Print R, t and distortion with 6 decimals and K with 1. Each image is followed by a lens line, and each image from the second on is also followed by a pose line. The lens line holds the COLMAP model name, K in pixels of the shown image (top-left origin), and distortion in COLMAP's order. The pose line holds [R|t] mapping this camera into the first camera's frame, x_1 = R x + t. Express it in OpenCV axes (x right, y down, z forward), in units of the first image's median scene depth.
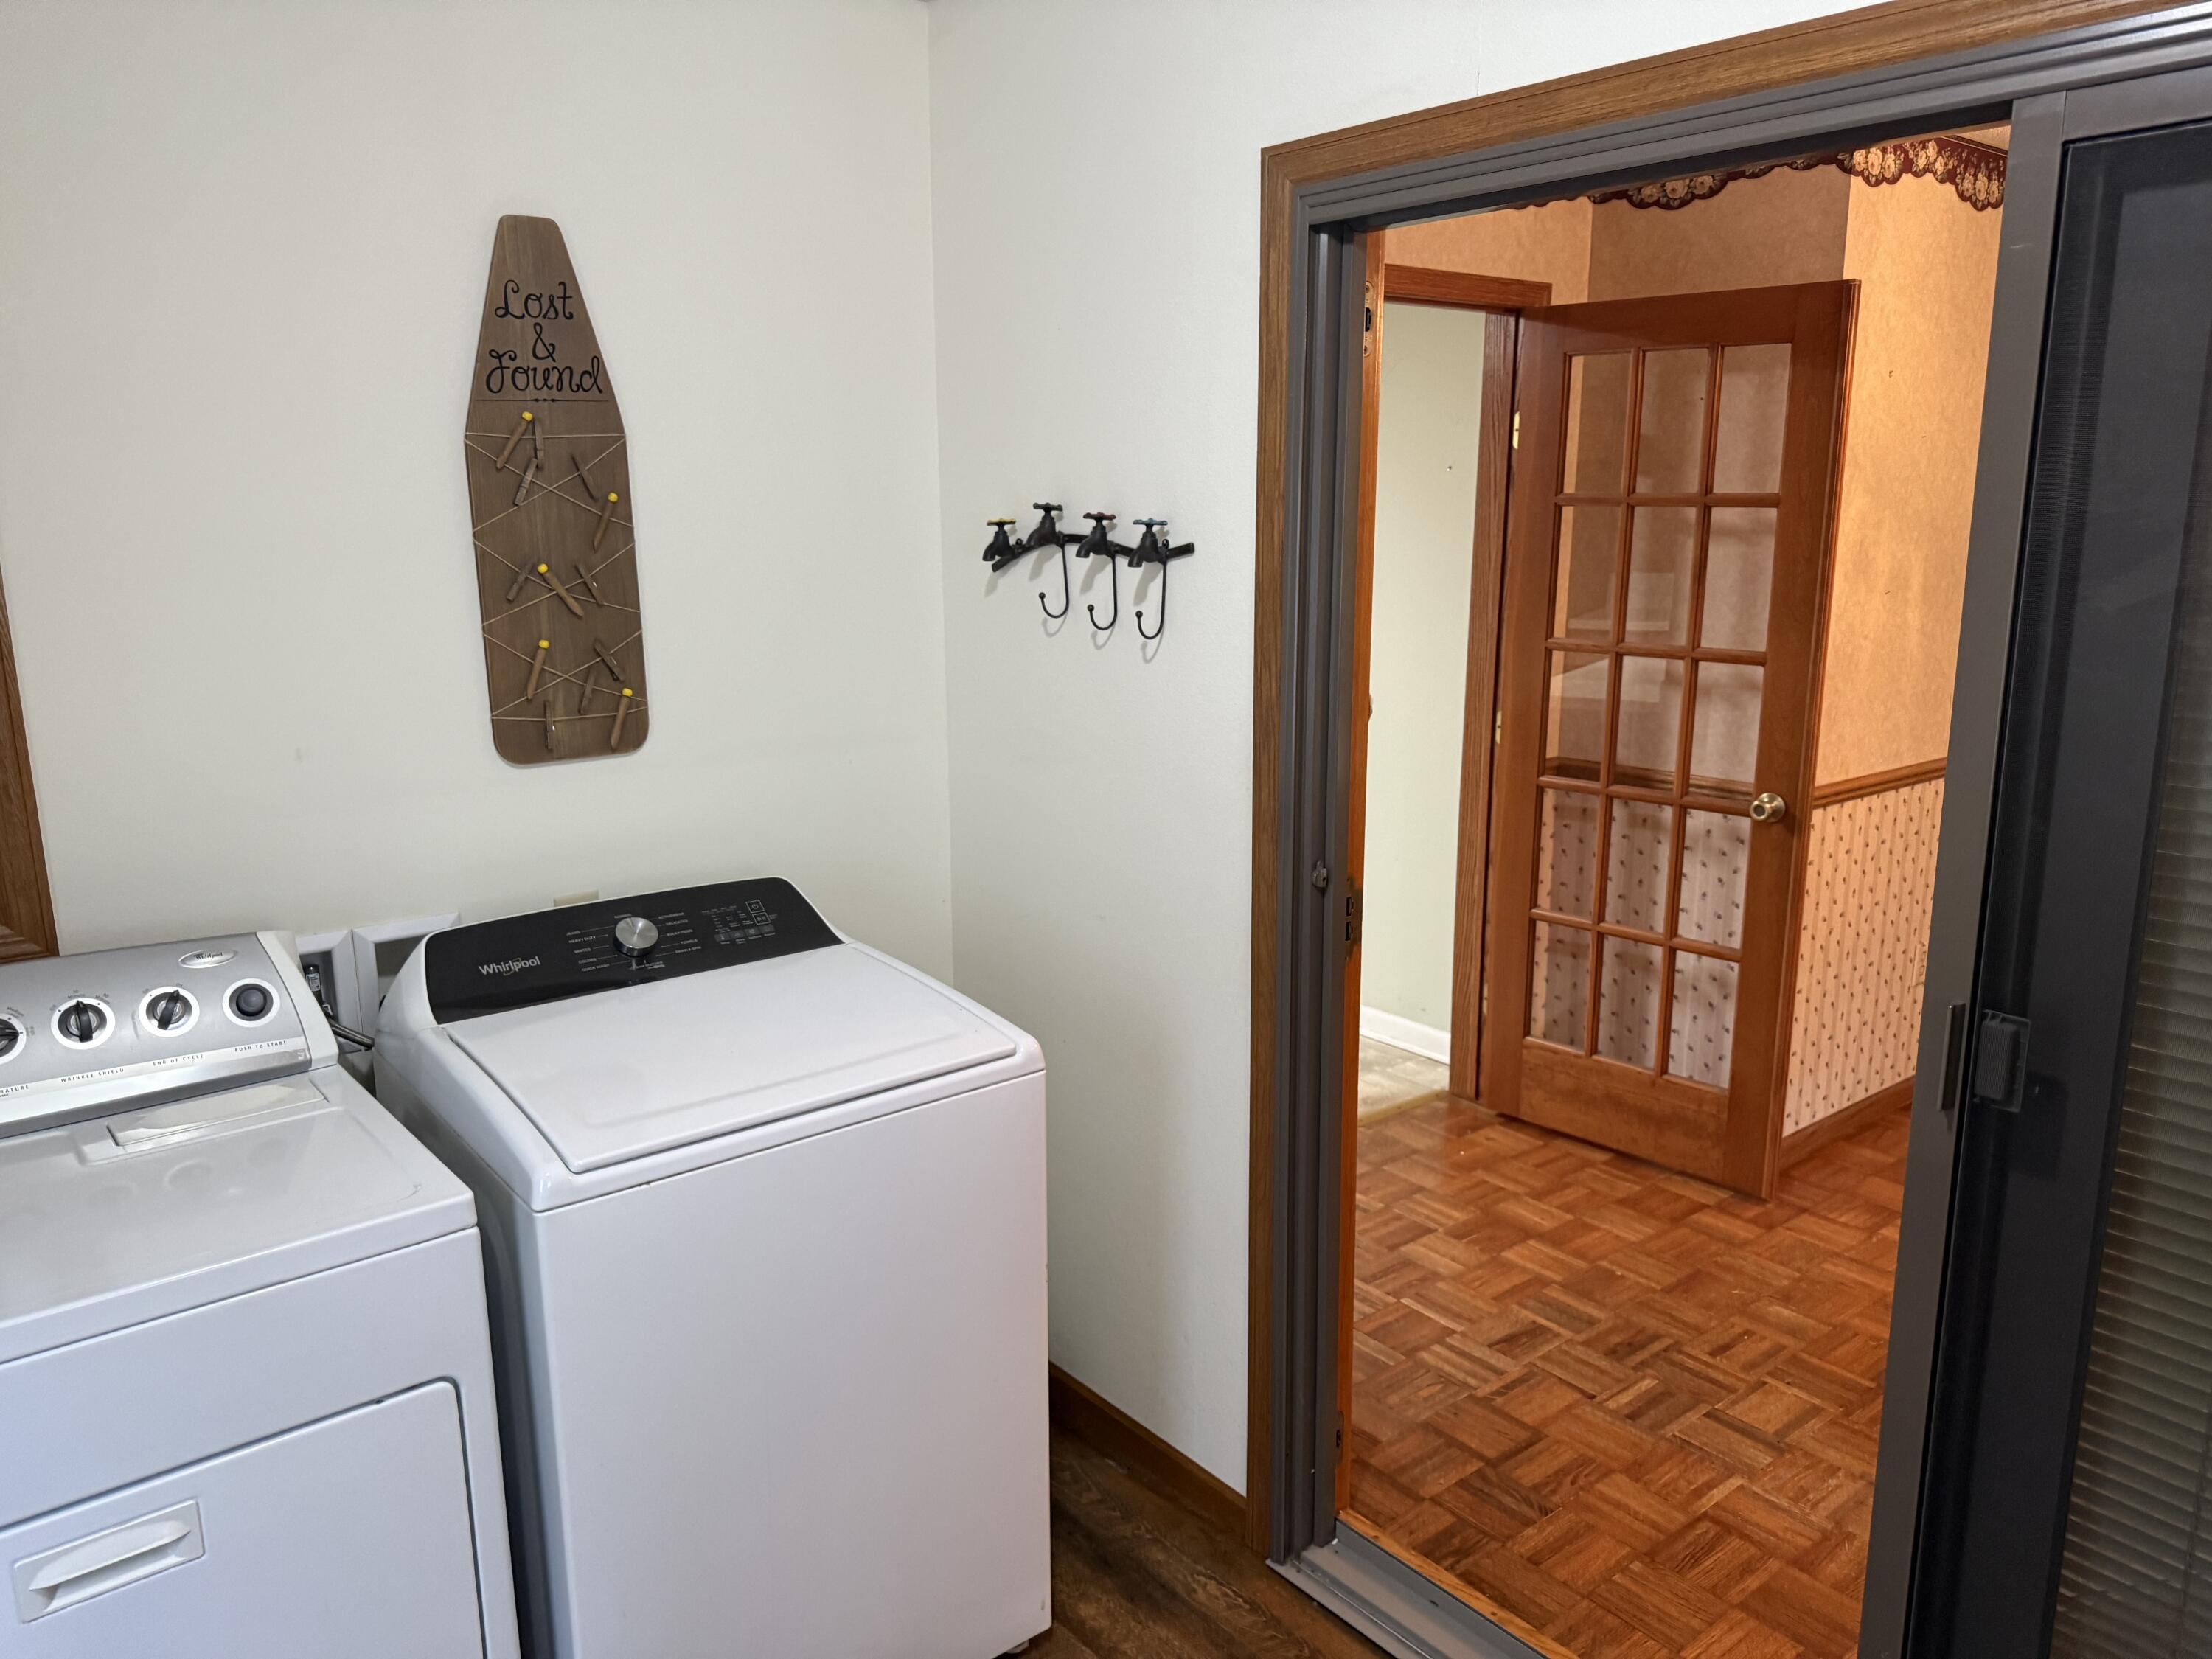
lens RADIAL K [[1565.0, 0, 1103.6], [0, 1565.0, 832.8], [0, 0, 1]] dist [0.054630, -0.054953]
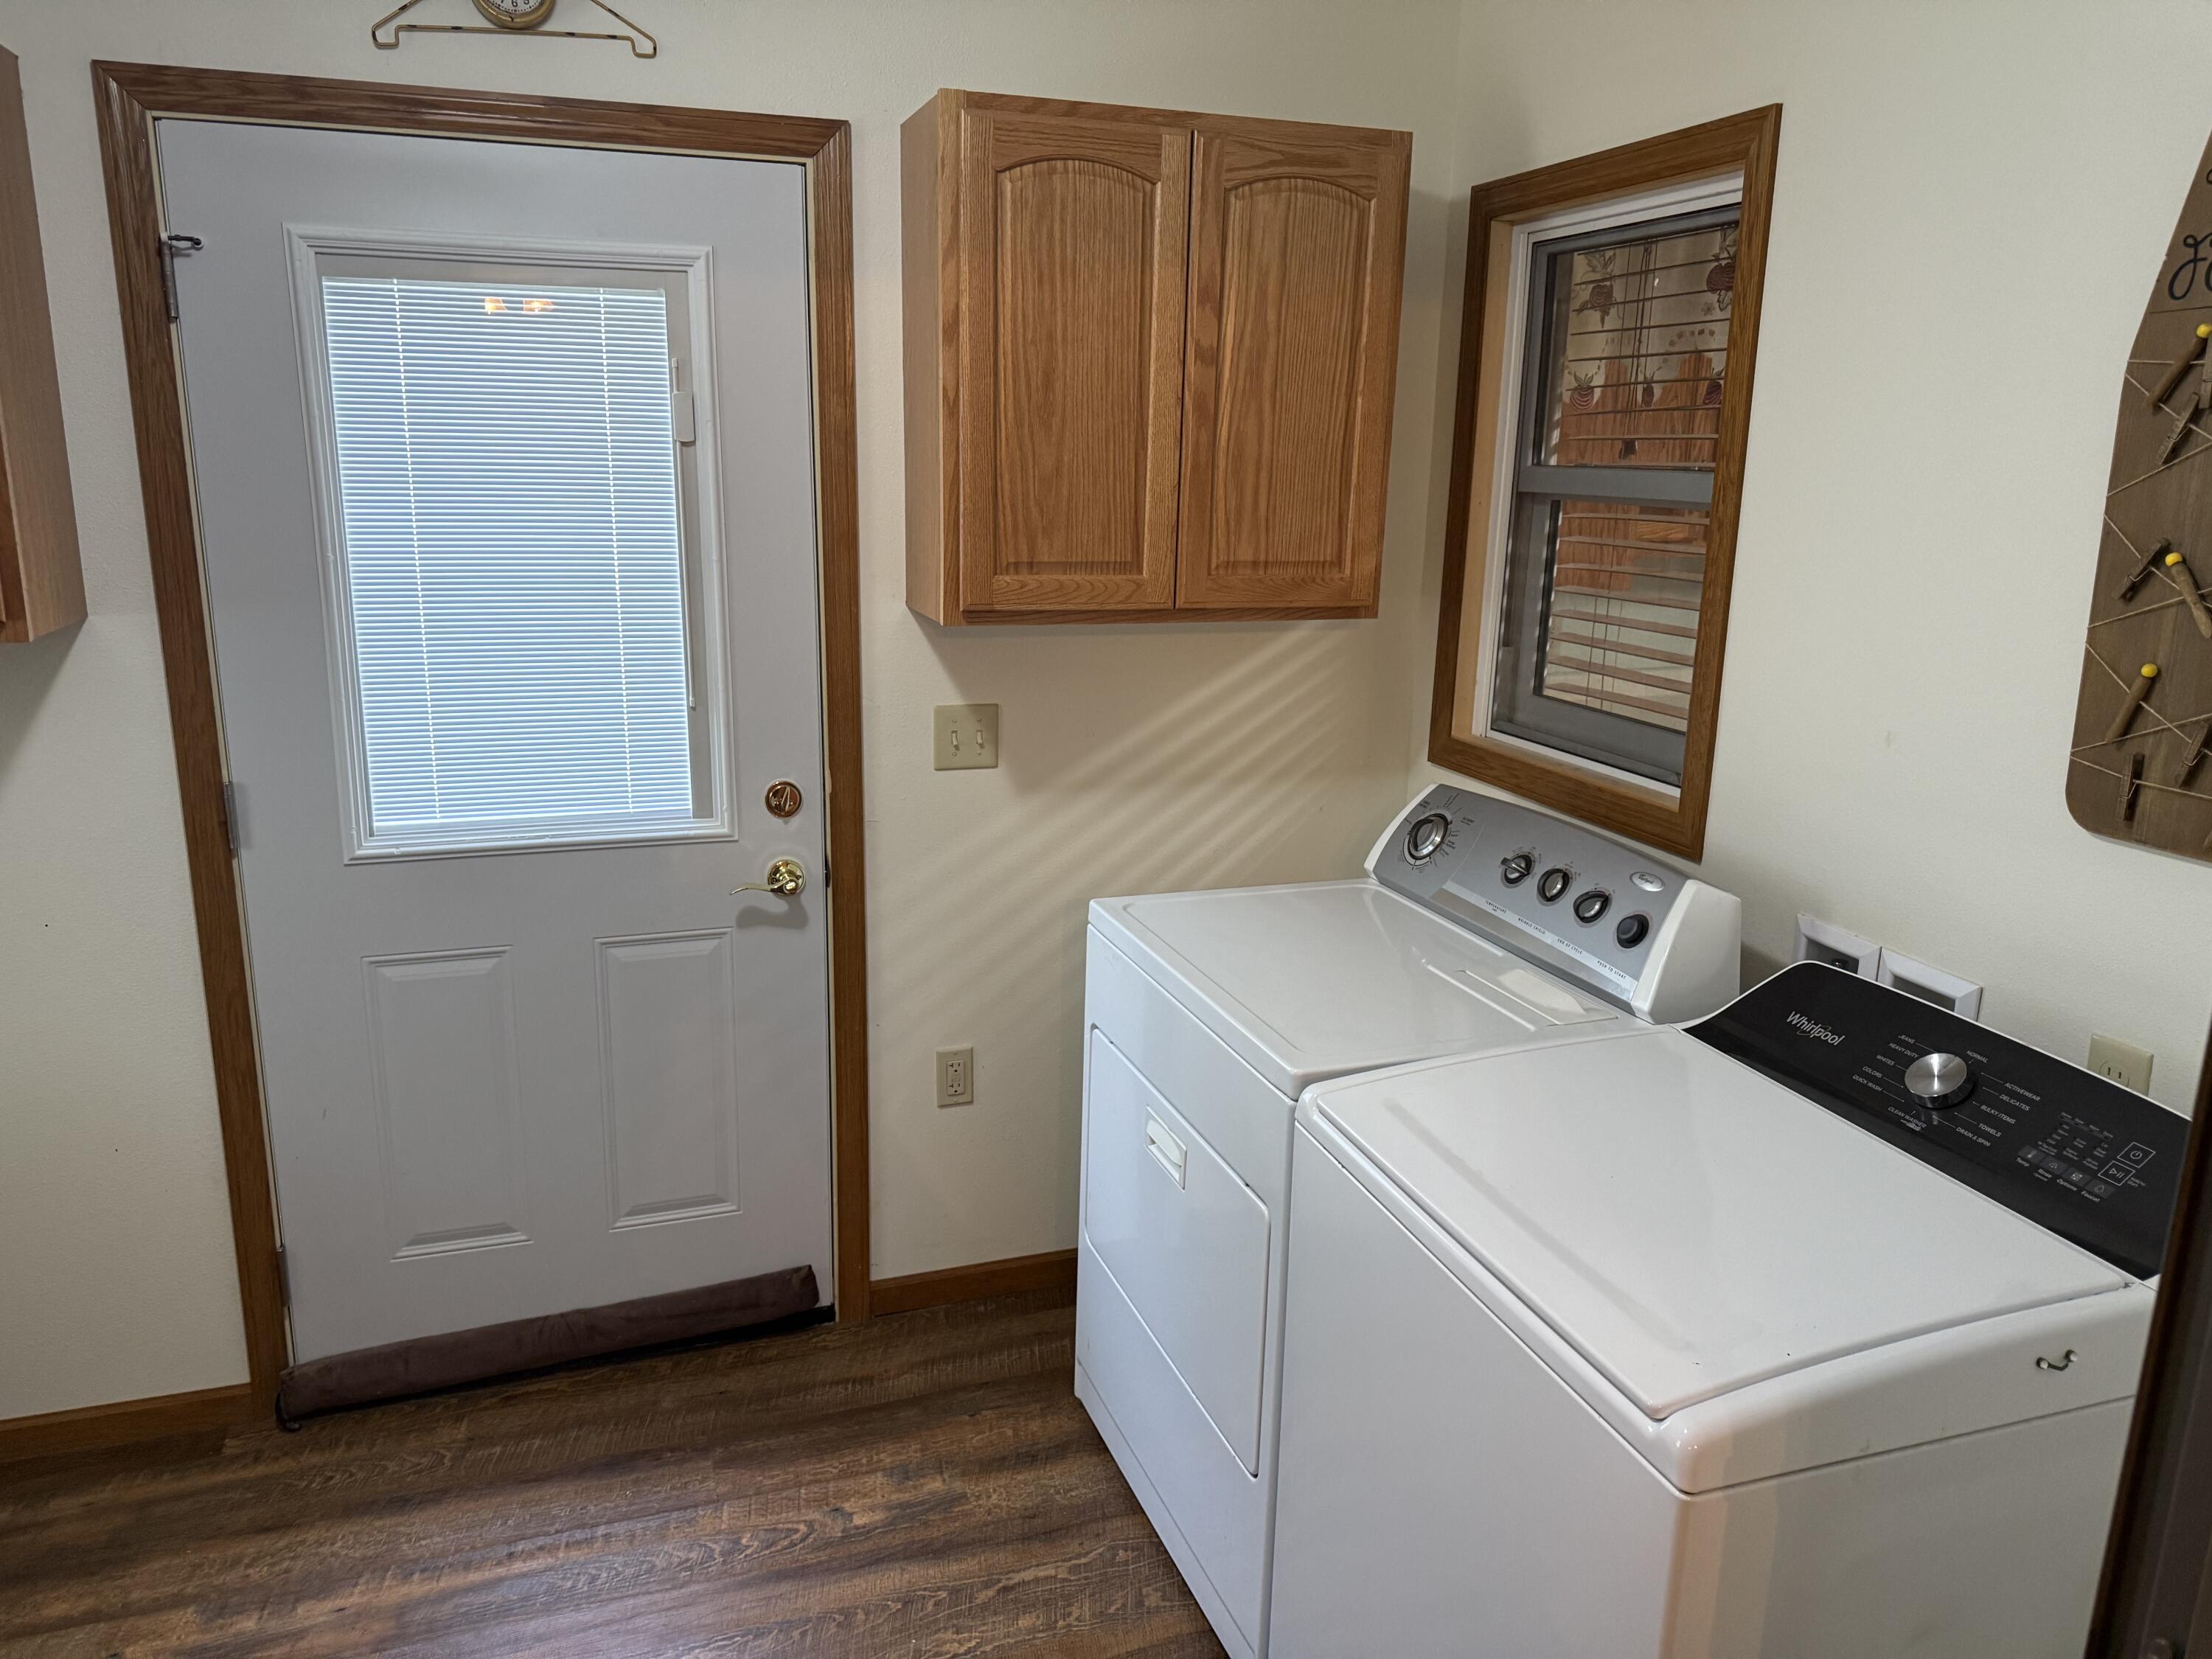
lens RADIAL K [[1565.0, 0, 1105.0], [0, 1565.0, 821.4], [0, 0, 1]] dist [0.054630, -0.054953]
pose [[-0.339720, 0.224003, -0.913462, 0.450382], [-0.214205, 0.927273, 0.307053, -0.179888], [0.915809, 0.299980, -0.267030, 0.824872]]
